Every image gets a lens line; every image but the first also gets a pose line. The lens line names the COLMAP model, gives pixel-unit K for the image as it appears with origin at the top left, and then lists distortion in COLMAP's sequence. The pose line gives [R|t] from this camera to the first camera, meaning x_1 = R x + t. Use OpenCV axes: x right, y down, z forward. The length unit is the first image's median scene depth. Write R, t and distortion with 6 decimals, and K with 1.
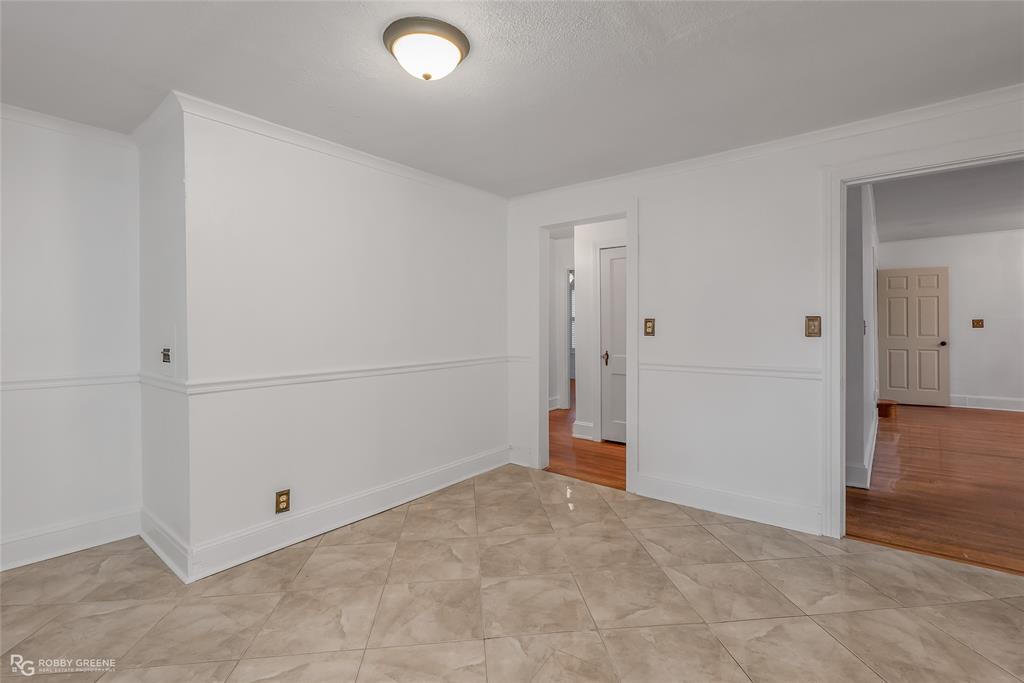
lens RADIAL K [[466.4, 0, 511.3], [0, 466.4, 334.5], [0, 0, 1]] dist [0.001907, 0.001449]
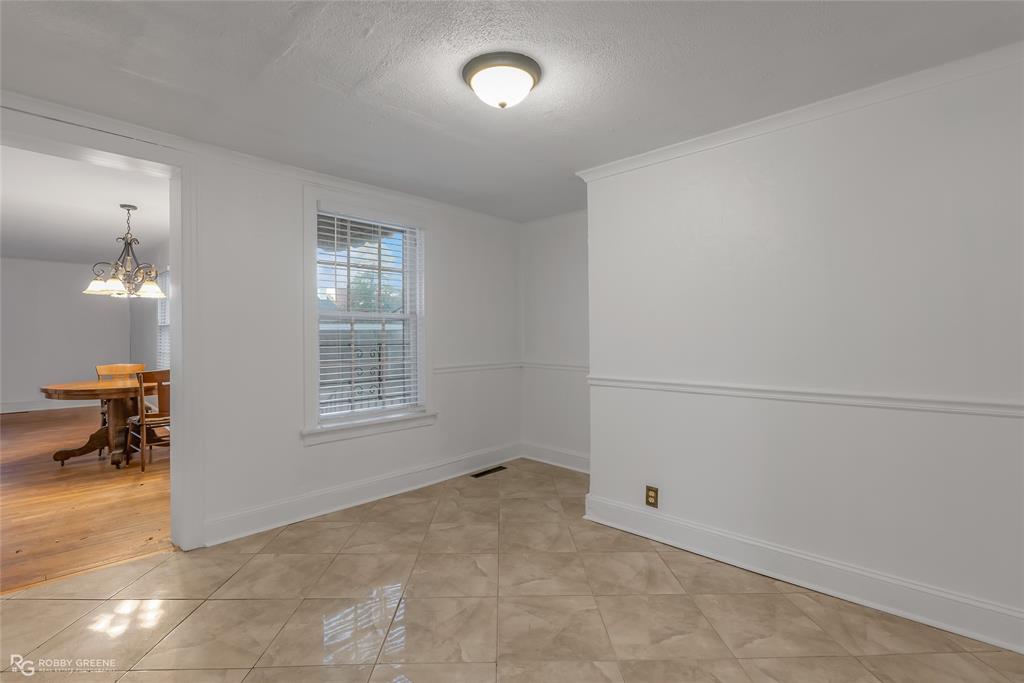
lens RADIAL K [[461.1, 0, 512.0], [0, 461.1, 341.5], [0, 0, 1]] dist [0.000584, 0.000467]
pose [[-0.073604, 0.010867, -0.997228, 0.654316], [-0.011211, 0.999868, 0.011723, -0.013554], [0.997225, 0.012042, -0.073472, 0.814807]]
